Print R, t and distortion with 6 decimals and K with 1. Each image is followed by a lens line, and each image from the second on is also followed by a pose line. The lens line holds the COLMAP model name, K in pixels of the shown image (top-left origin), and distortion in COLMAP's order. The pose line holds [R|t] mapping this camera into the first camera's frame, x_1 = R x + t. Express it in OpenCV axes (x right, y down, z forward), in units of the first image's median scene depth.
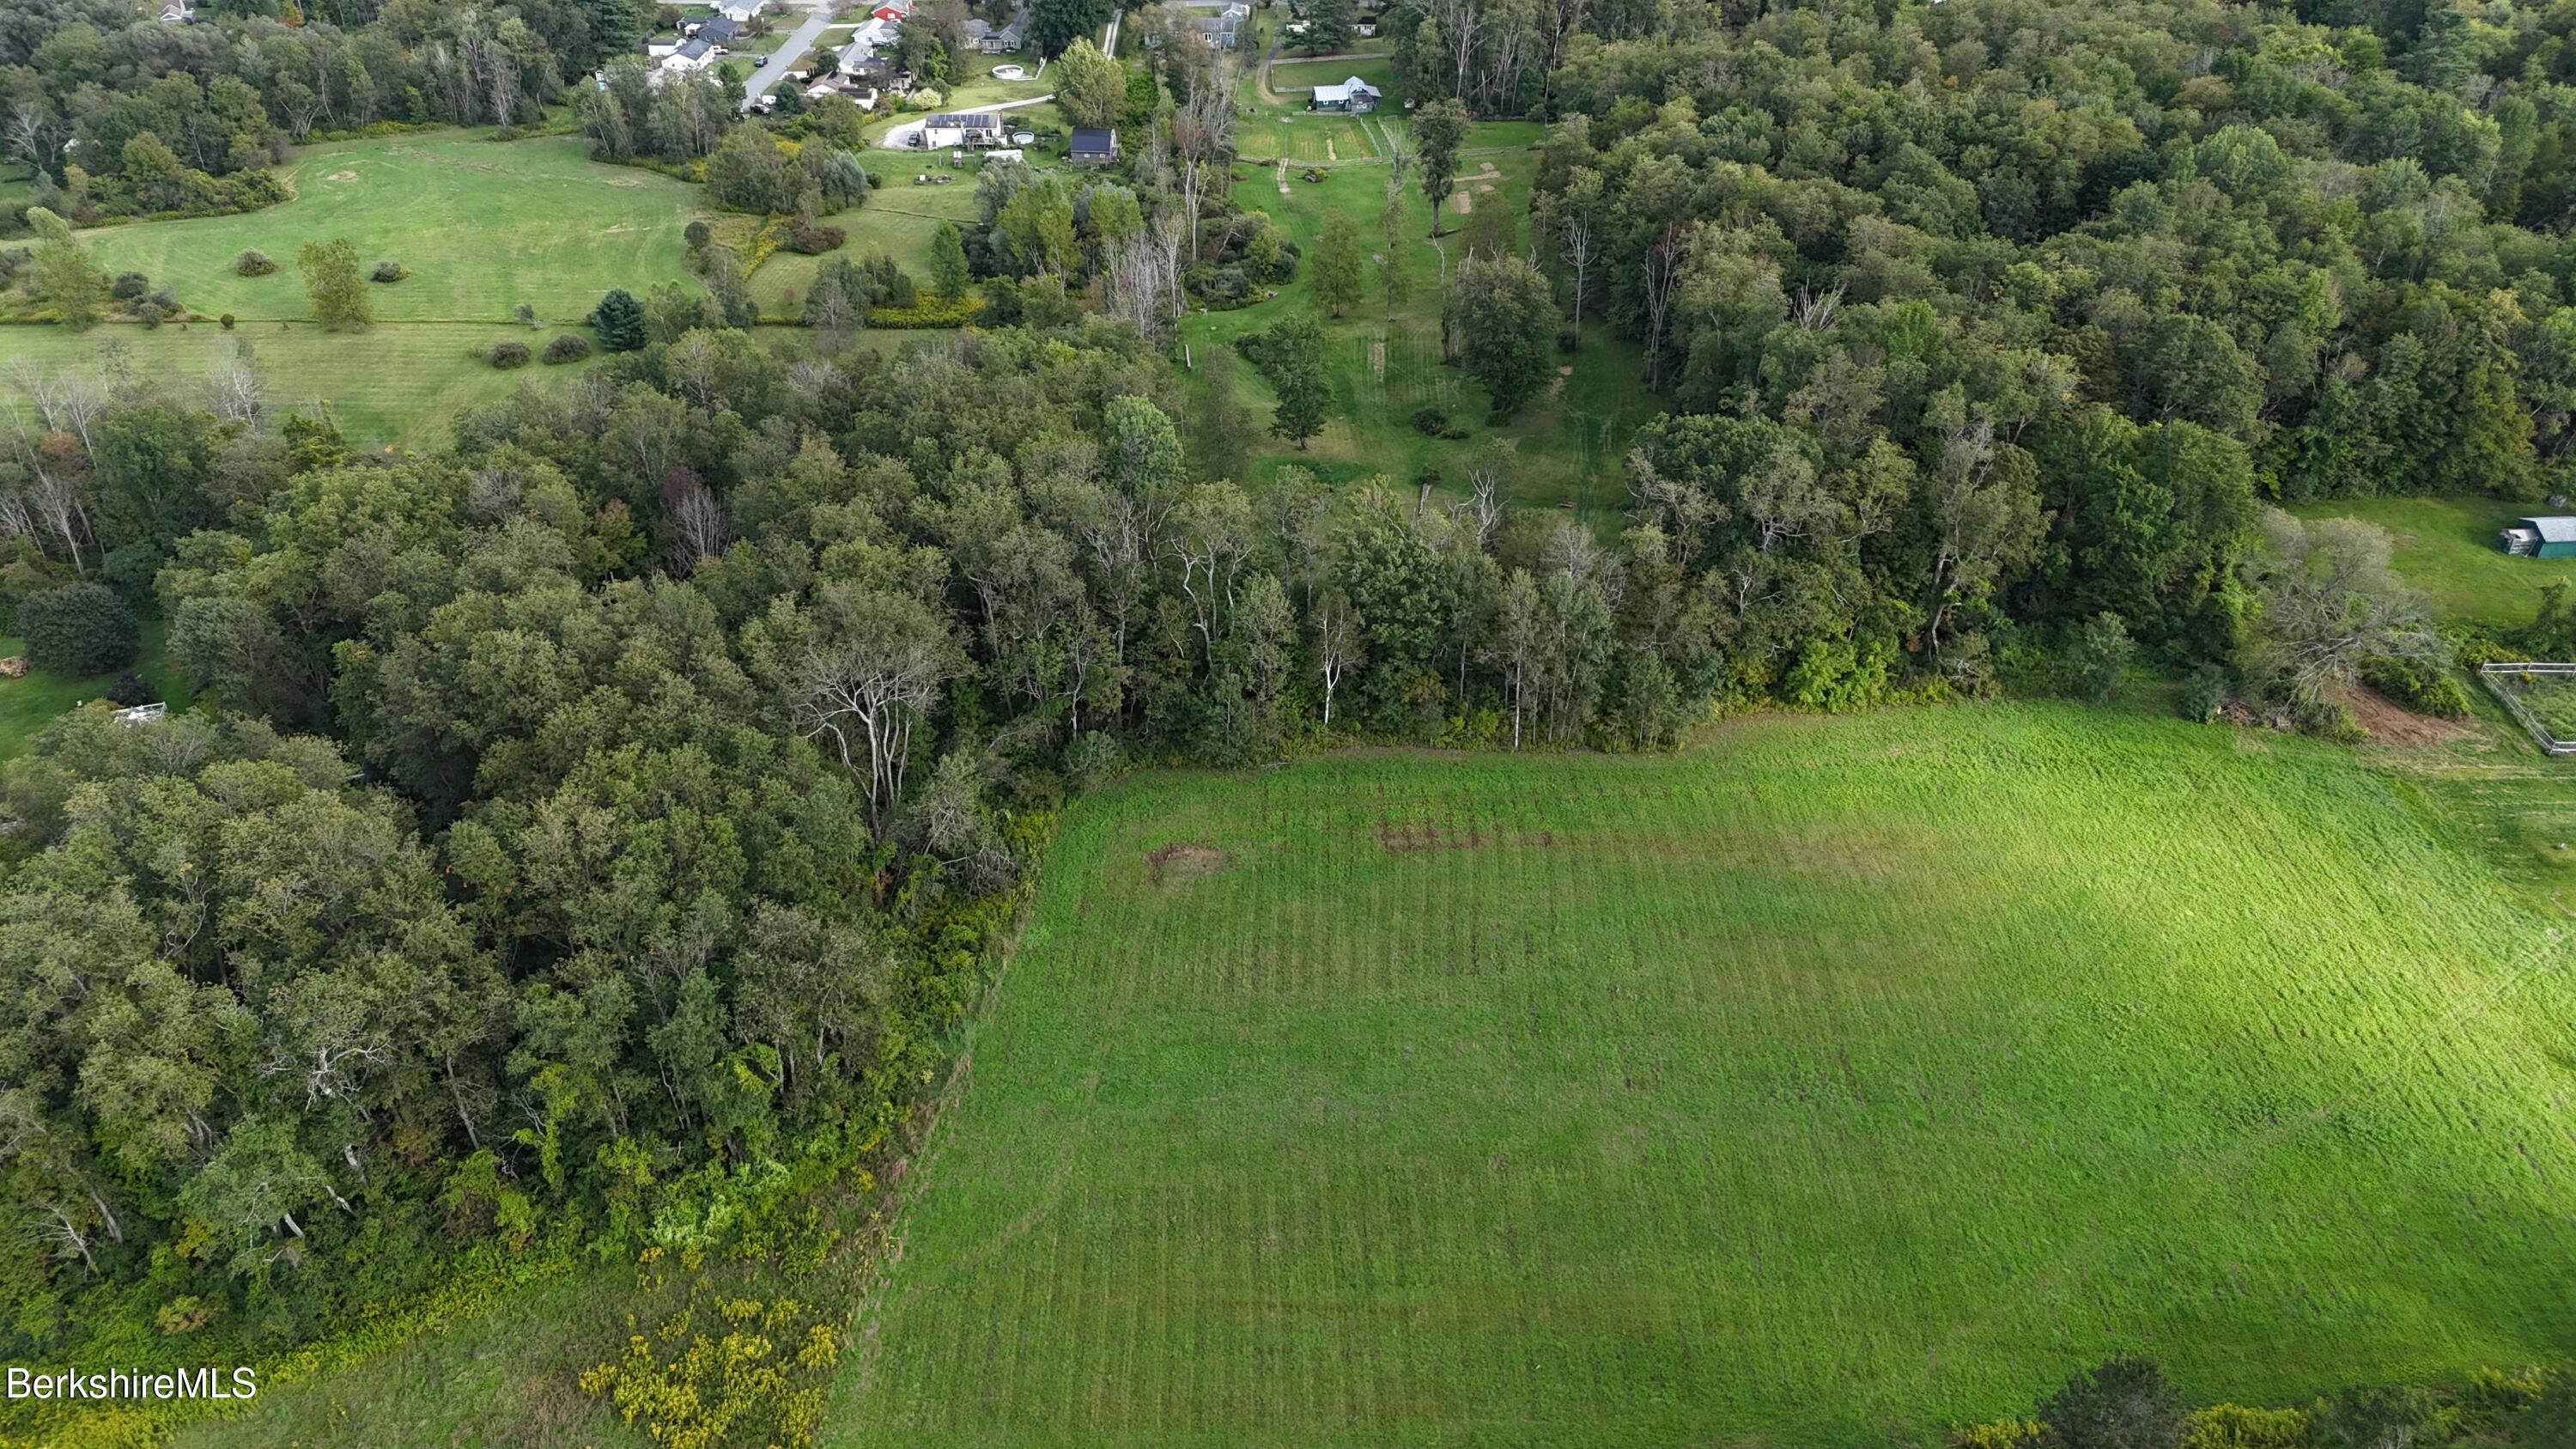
lens RADIAL K [[1900.2, 0, 1292.8], [0, 1900.2, 698.8], [0, 0, 1]] dist [0.072467, -0.067536]
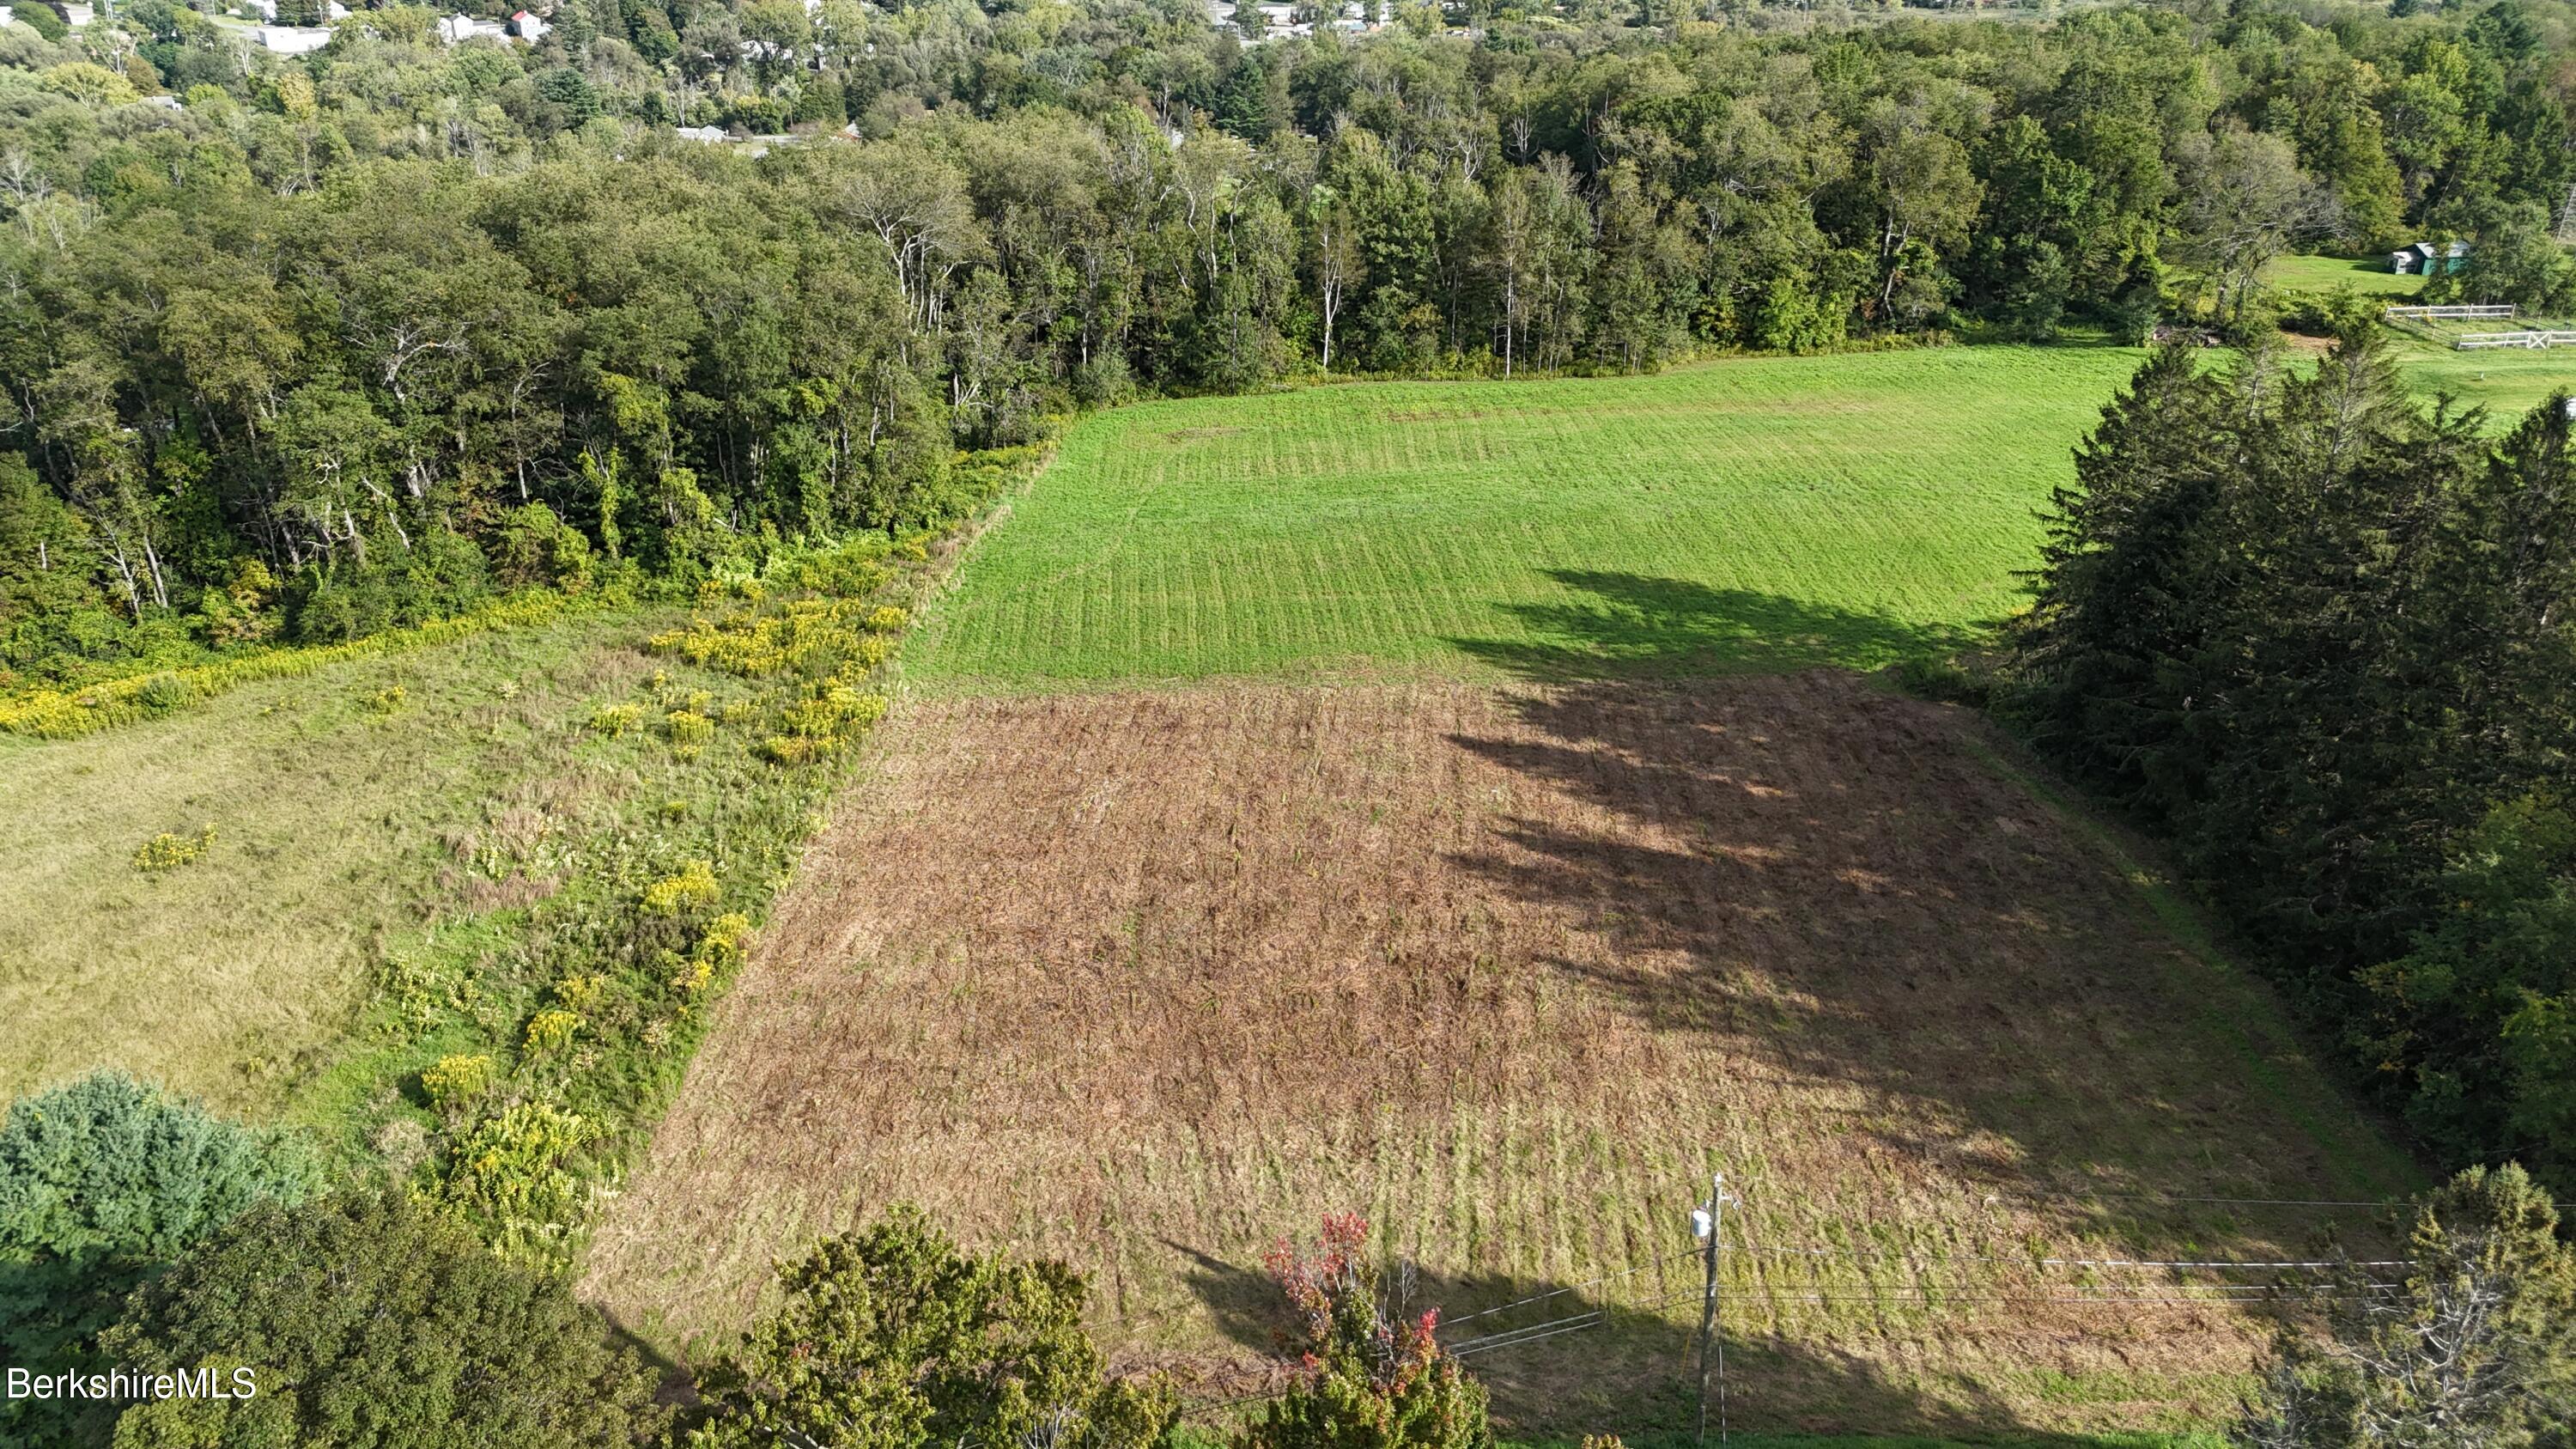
lens RADIAL K [[1900.2, 0, 1286.3], [0, 1900.2, 712.6], [0, 0, 1]] dist [0.072467, -0.067536]
pose [[0.998733, -0.014039, 0.048330, -0.059166], [0.022637, 0.982994, -0.182239, 0.403483], [-0.044950, 0.183102, 0.982066, 0.003675]]
